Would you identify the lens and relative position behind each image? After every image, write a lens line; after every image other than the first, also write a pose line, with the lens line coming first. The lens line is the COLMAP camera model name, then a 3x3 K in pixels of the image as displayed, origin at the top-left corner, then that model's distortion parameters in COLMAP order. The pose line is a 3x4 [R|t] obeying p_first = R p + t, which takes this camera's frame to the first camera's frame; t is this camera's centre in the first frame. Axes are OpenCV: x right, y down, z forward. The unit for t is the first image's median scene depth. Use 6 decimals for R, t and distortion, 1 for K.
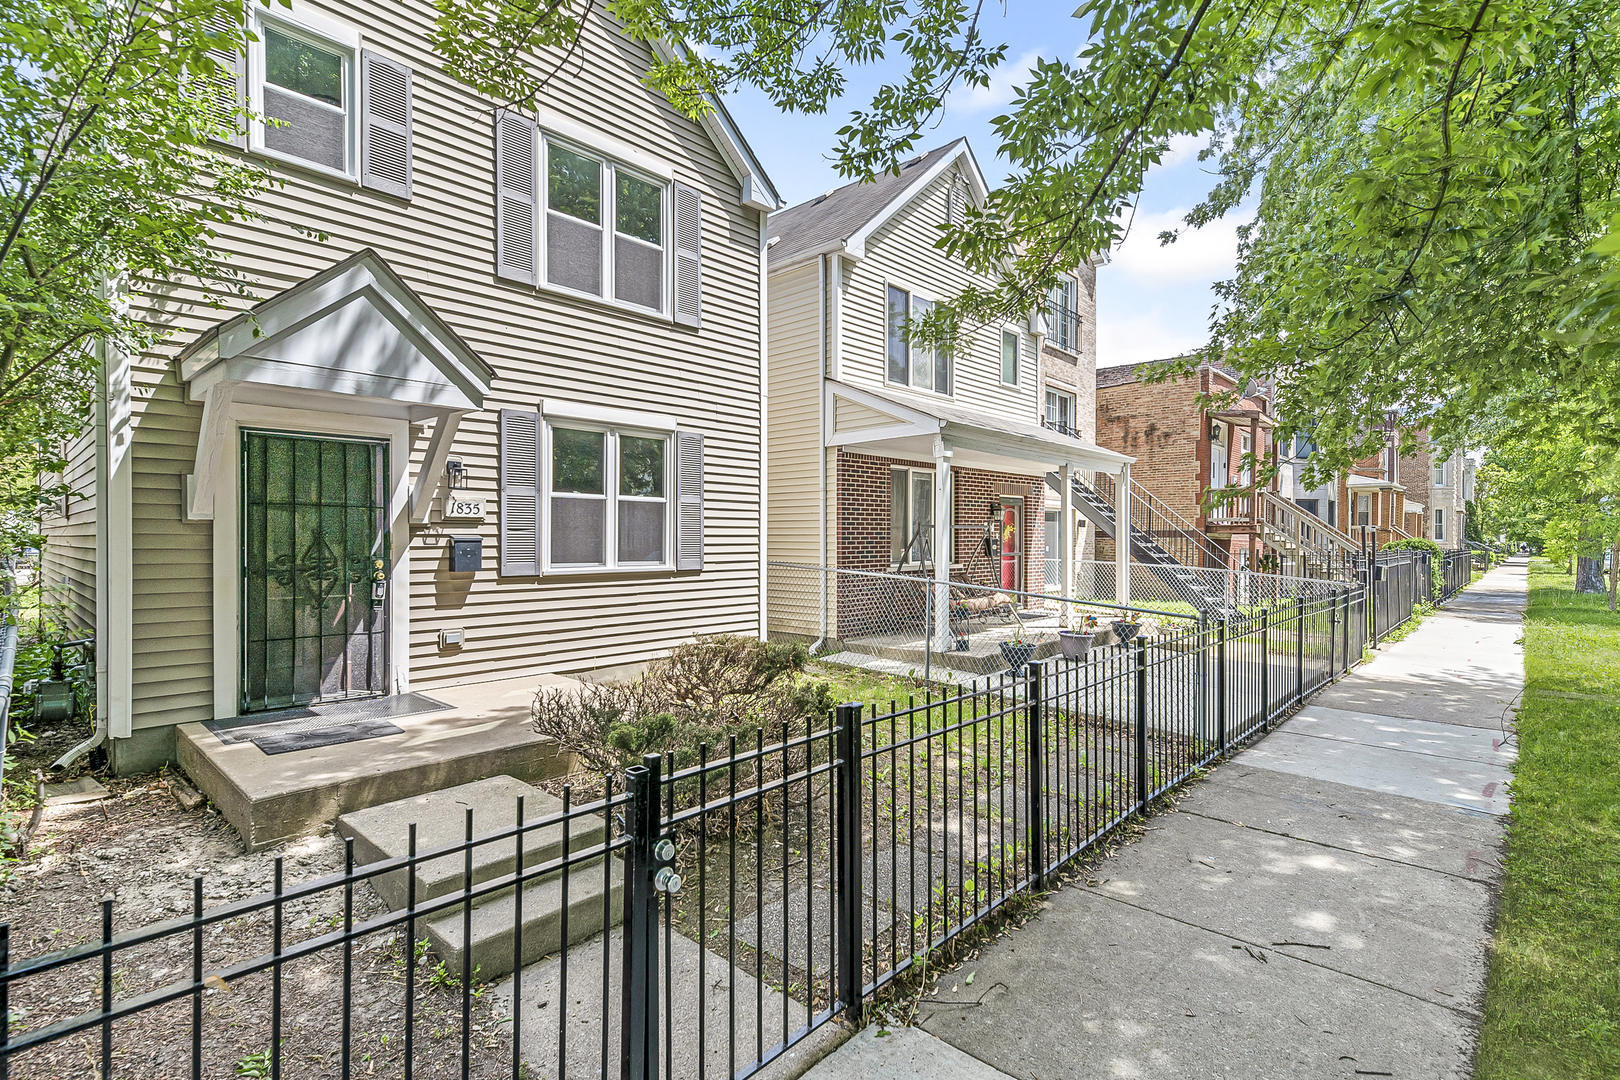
lens RADIAL K [[776.0, 0, 810.0], [0, 776.0, 540.0], [0, 0, 1]] dist [-0.000063, -0.000060]
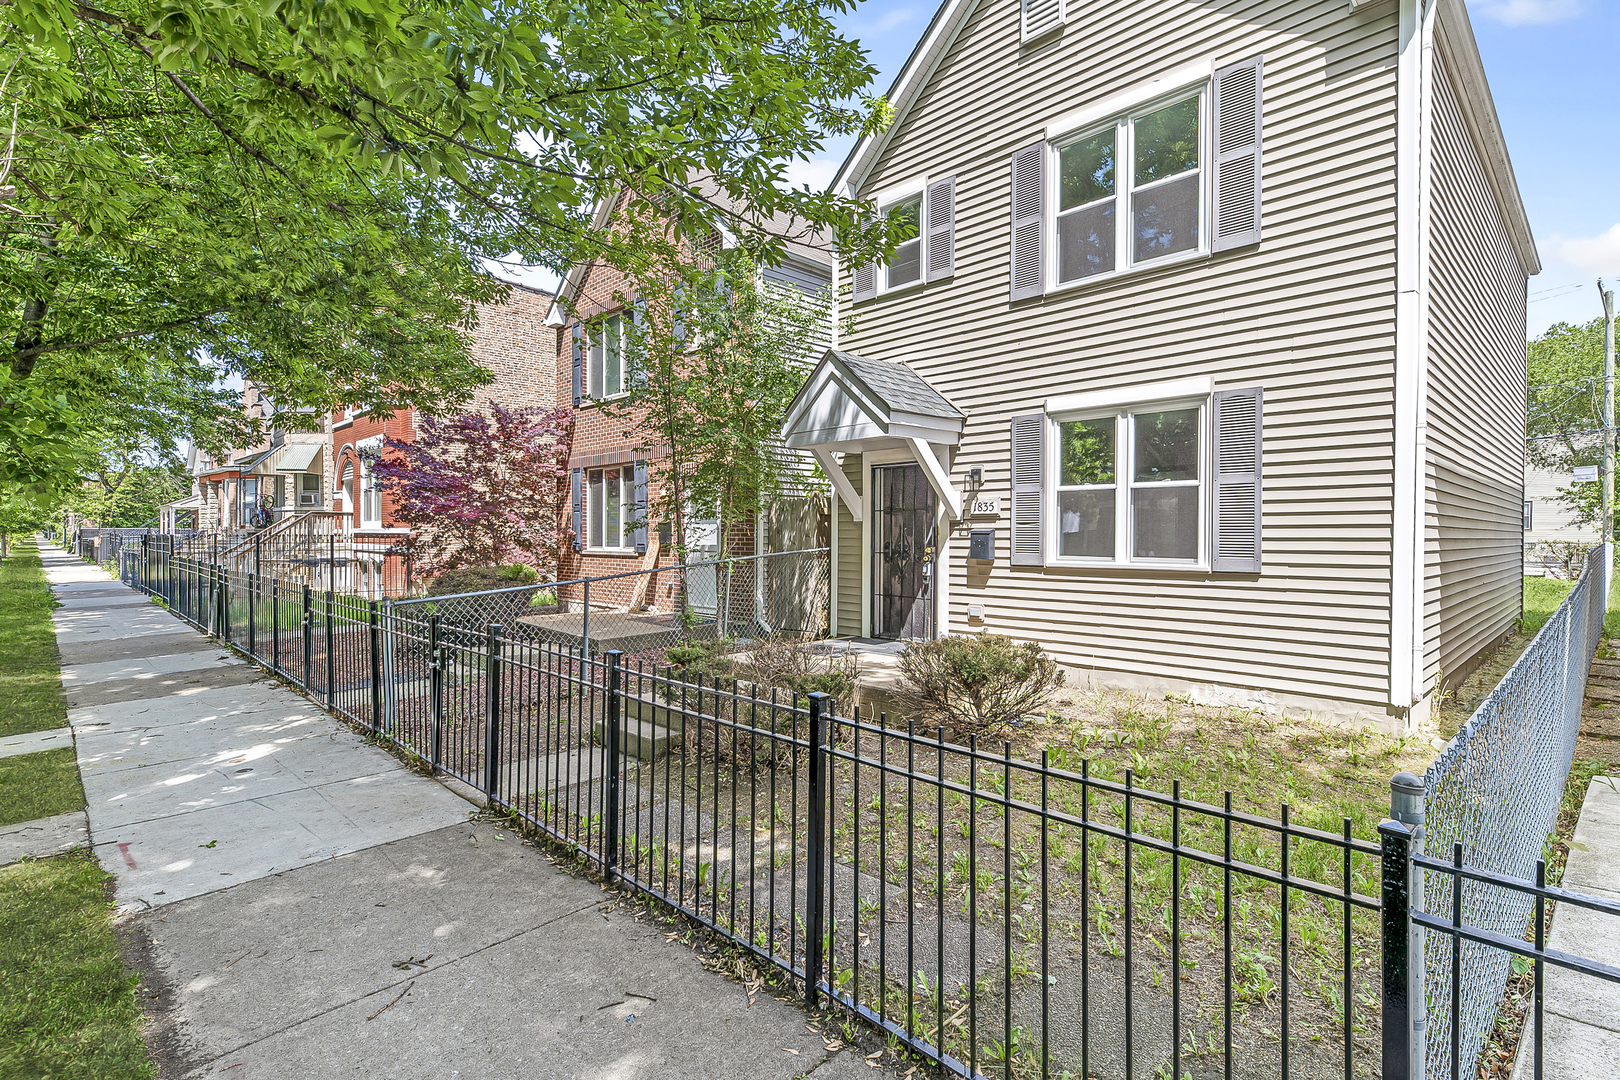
lens RADIAL K [[776.0, 0, 810.0], [0, 776.0, 540.0], [0, 0, 1]] dist [-0.000063, -0.000060]
pose [[-0.054726, 0.004178, -0.998493, 0.739248], [-0.003222, 0.999985, 0.004360, 0.006400], [0.998496, 0.003456, -0.054711, 0.749689]]
